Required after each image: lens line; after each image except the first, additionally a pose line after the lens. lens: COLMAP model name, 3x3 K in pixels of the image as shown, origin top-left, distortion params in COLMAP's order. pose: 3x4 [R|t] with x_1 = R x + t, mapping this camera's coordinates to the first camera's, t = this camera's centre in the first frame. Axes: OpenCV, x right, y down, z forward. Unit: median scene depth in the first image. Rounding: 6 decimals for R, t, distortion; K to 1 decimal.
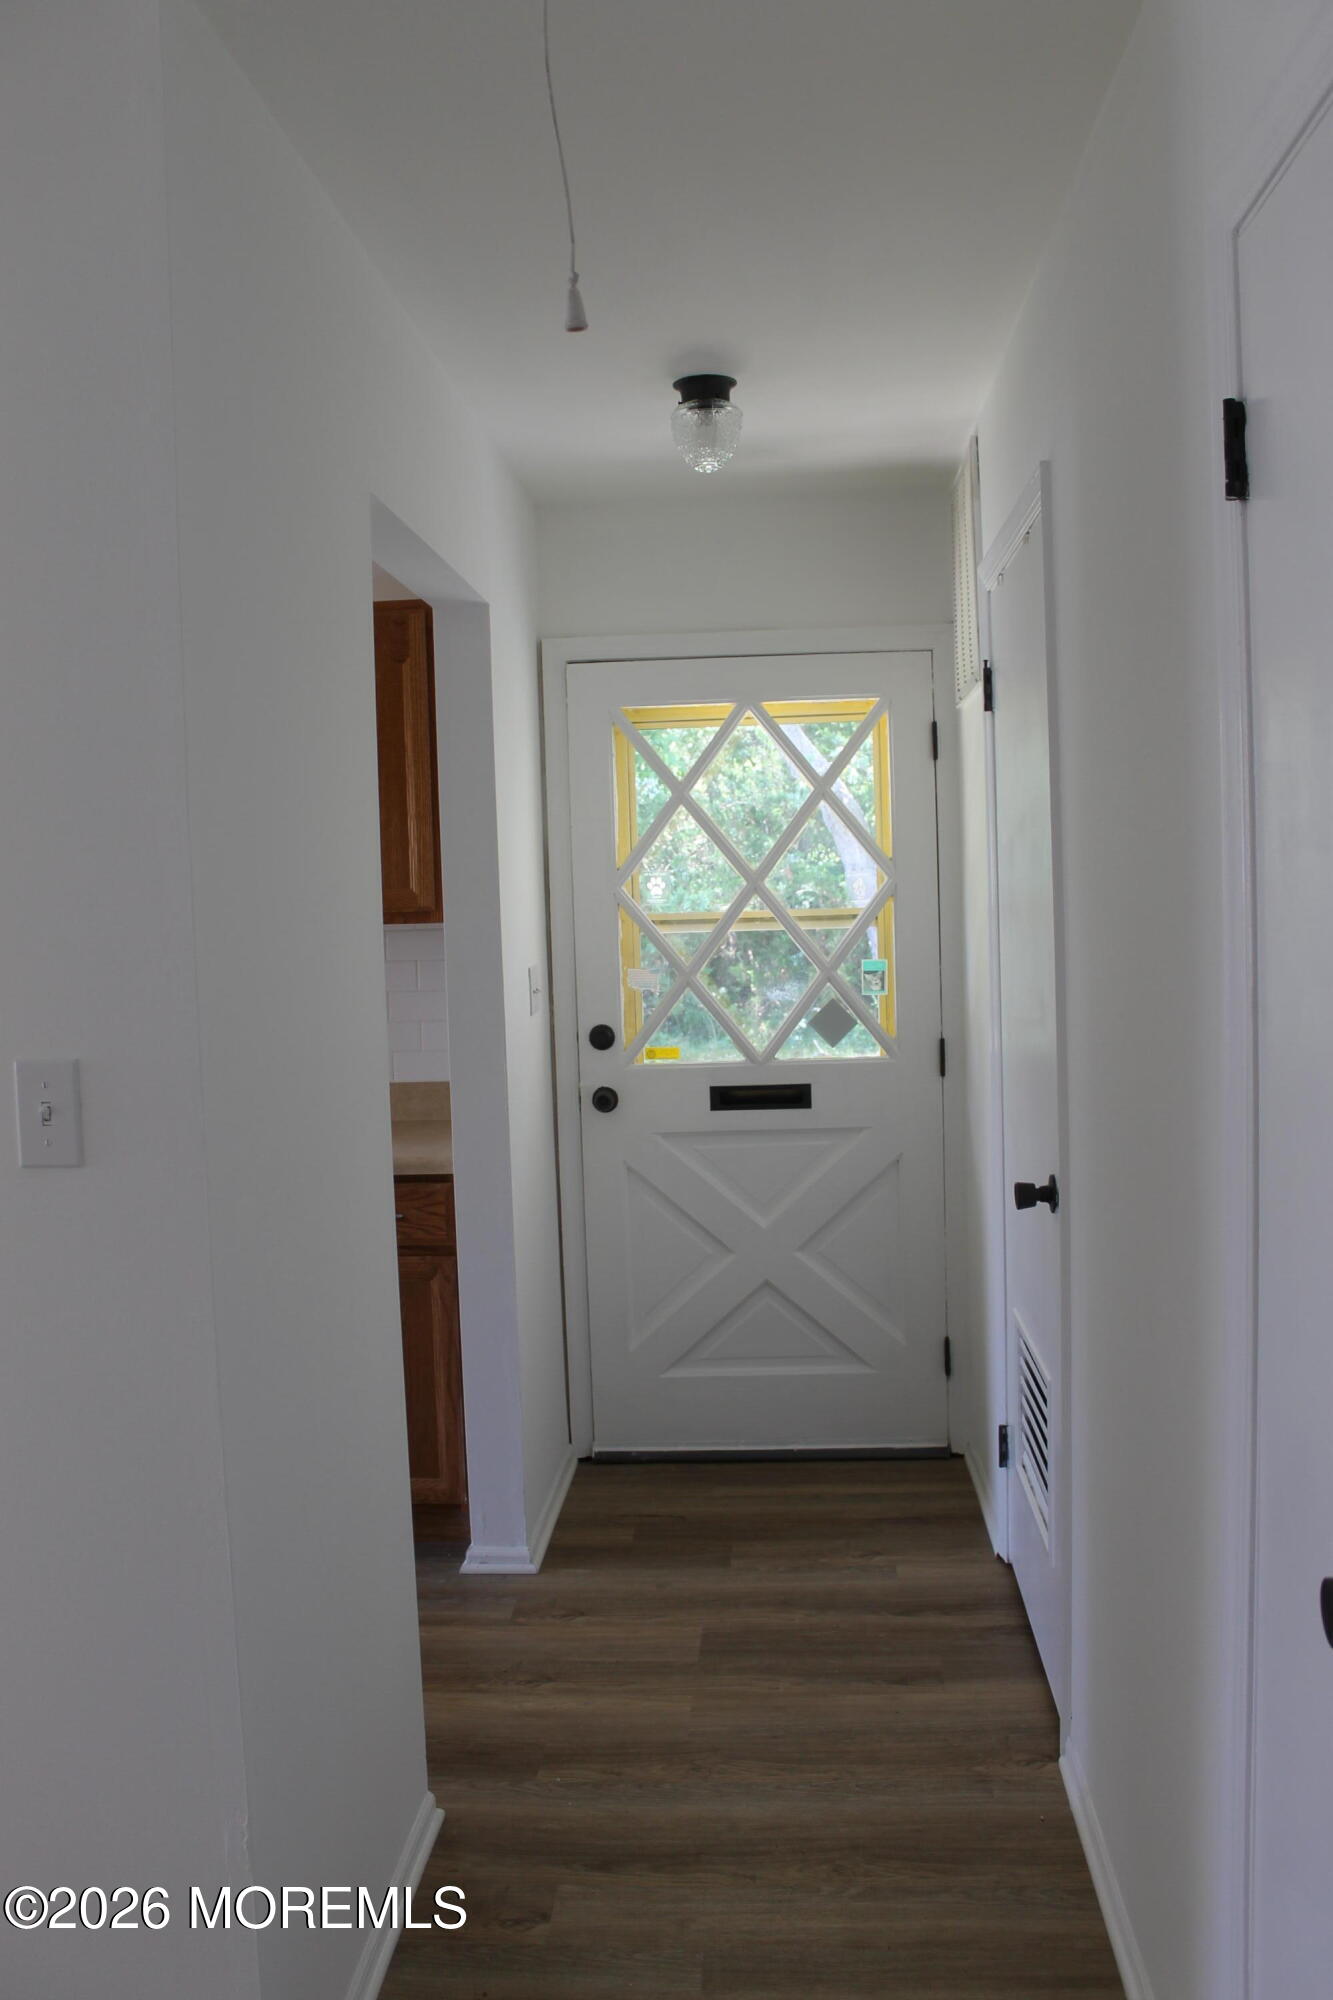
lens RADIAL K [[1697.5, 0, 666.5], [0, 1697.5, 1000.0], [0, 0, 1]] dist [-0.155013, 0.148961]
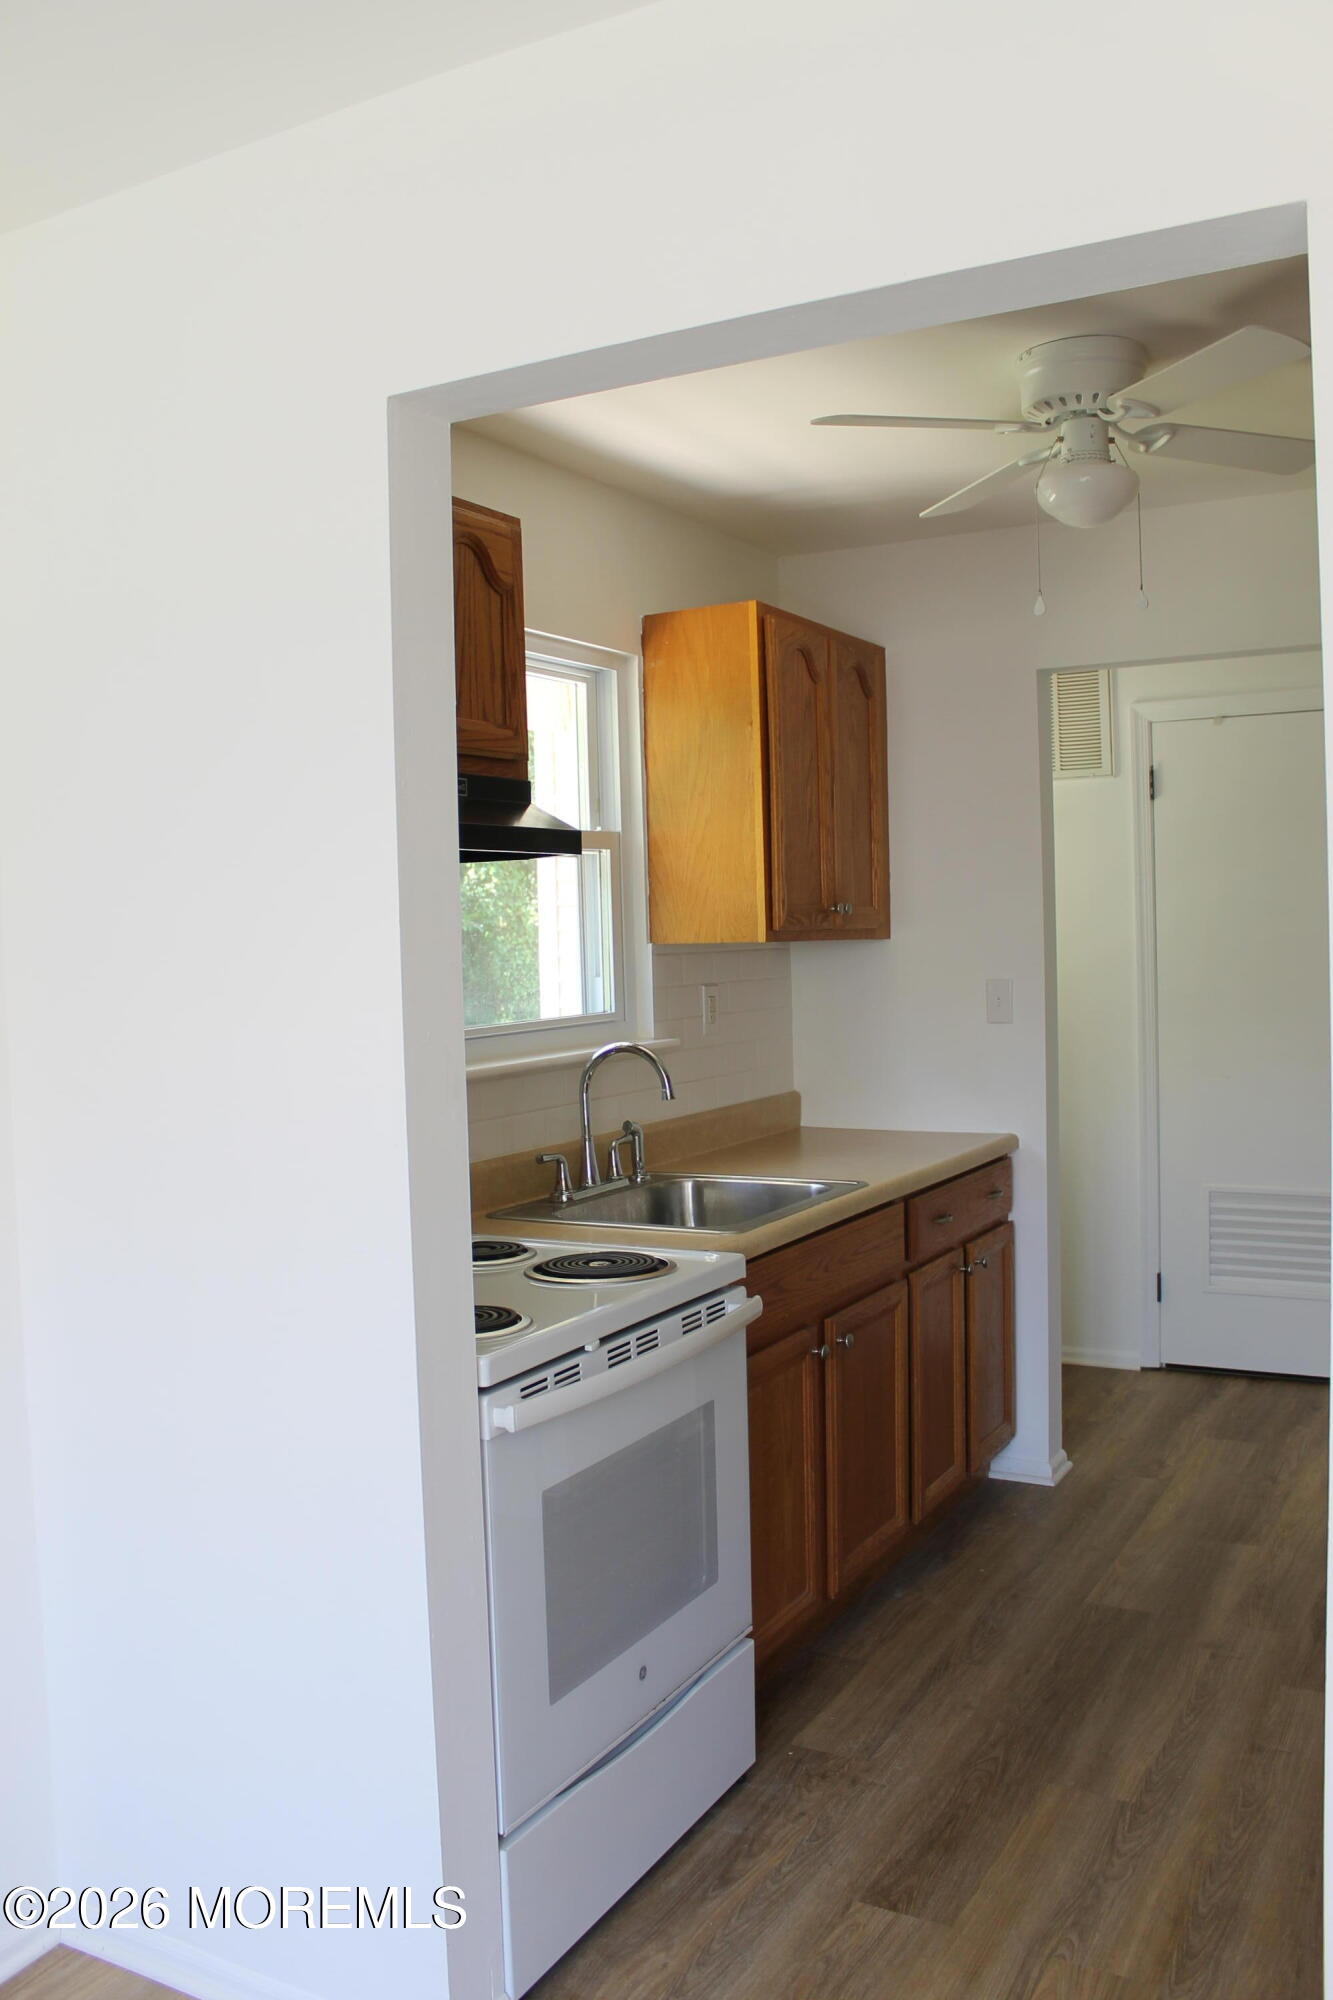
lens RADIAL K [[1697.5, 0, 666.5], [0, 1697.5, 1000.0], [0, 0, 1]] dist [-0.155013, 0.148961]
pose [[0.429540, -0.010130, 0.902991, -1.325947], [0.090479, 0.995388, -0.031873, 0.035847], [-0.898504, 0.095393, 0.428476, 0.778857]]
